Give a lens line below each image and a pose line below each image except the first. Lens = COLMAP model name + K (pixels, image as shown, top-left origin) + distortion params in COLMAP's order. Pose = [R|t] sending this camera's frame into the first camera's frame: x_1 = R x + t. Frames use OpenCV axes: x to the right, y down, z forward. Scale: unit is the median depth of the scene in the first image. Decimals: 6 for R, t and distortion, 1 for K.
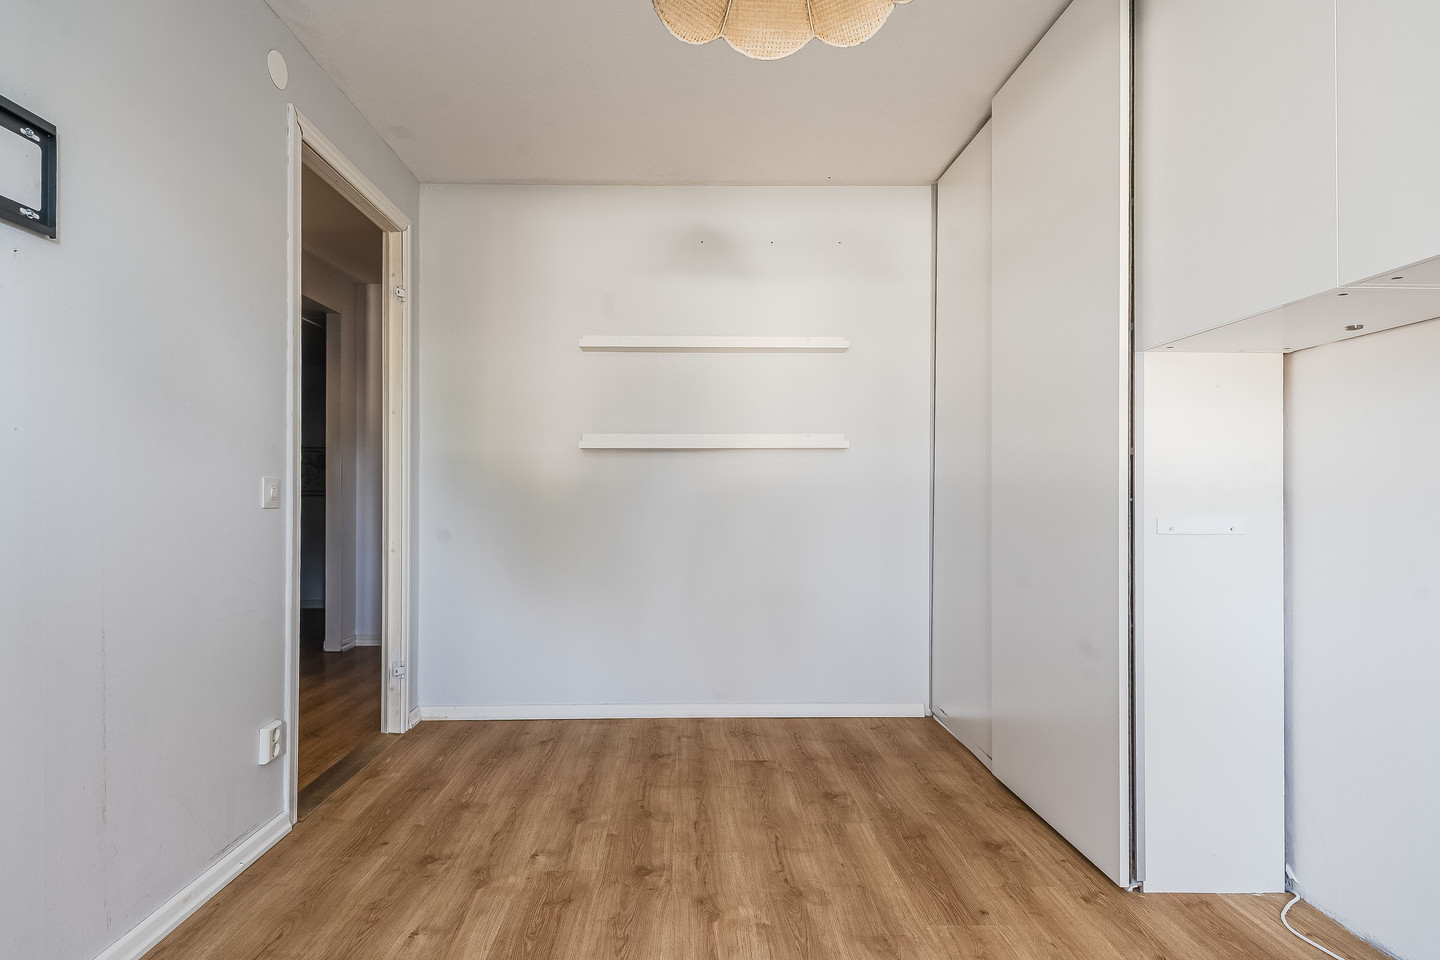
lens RADIAL K [[784.6, 0, 716.3], [0, 784.6, 481.1], [0, 0, 1]] dist [-0.008321, -0.000859]
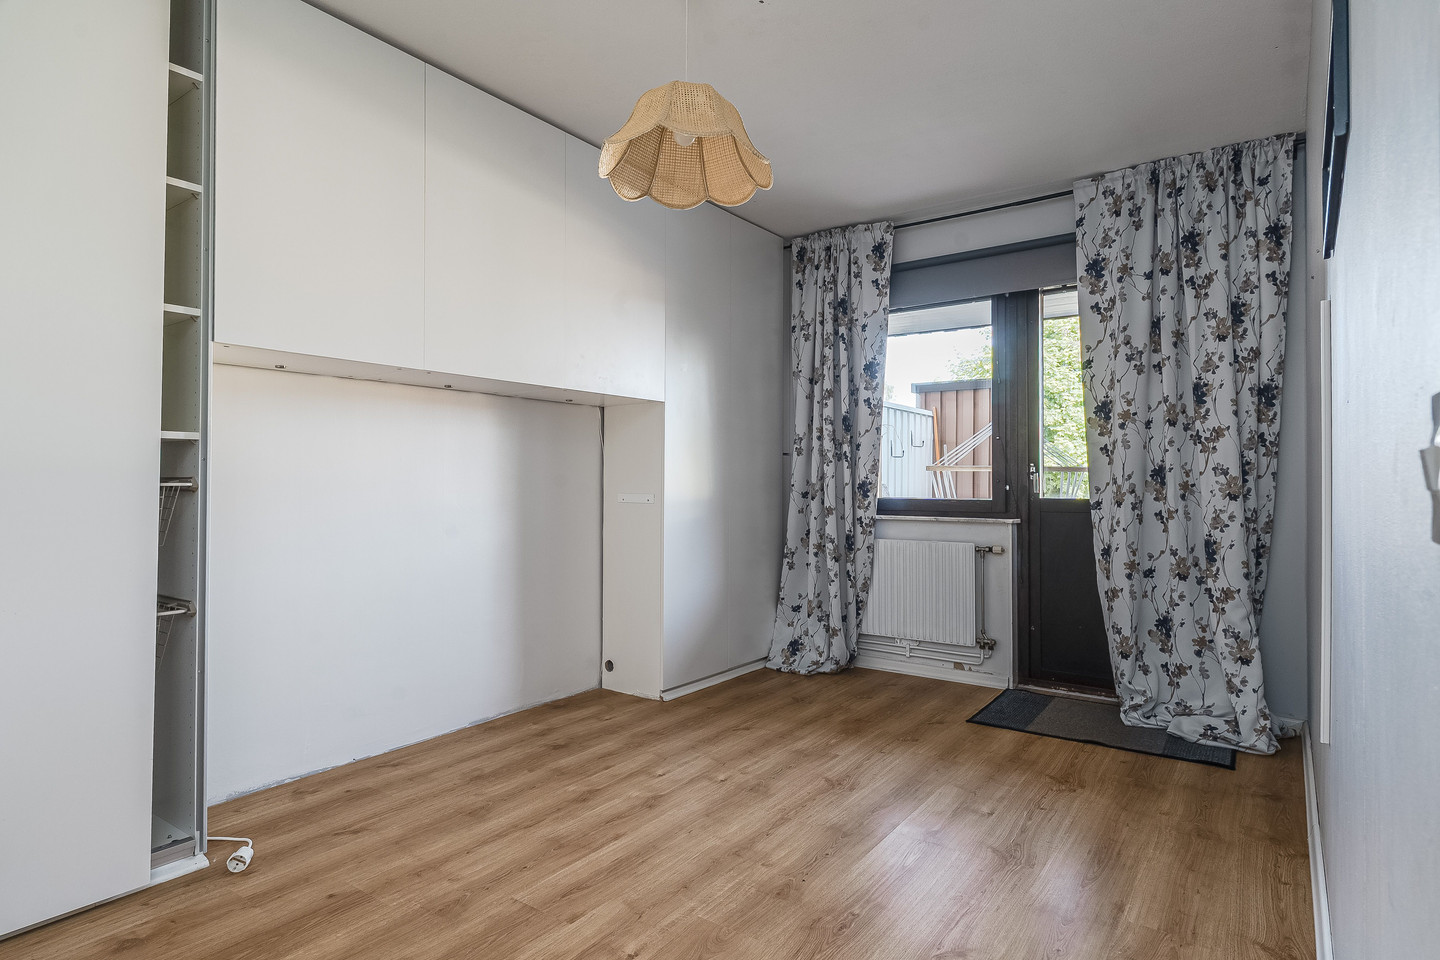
lens RADIAL K [[784.6, 0, 716.7], [0, 784.6, 482.8], [0, 0, 1]] dist [-0.008321, -0.000859]
pose [[-0.799819, 0.001212, 0.600239, -0.631580], [-0.010243, 0.999825, -0.015667, 0.044941], [-0.600153, -0.018679, -0.799667, 1.501915]]
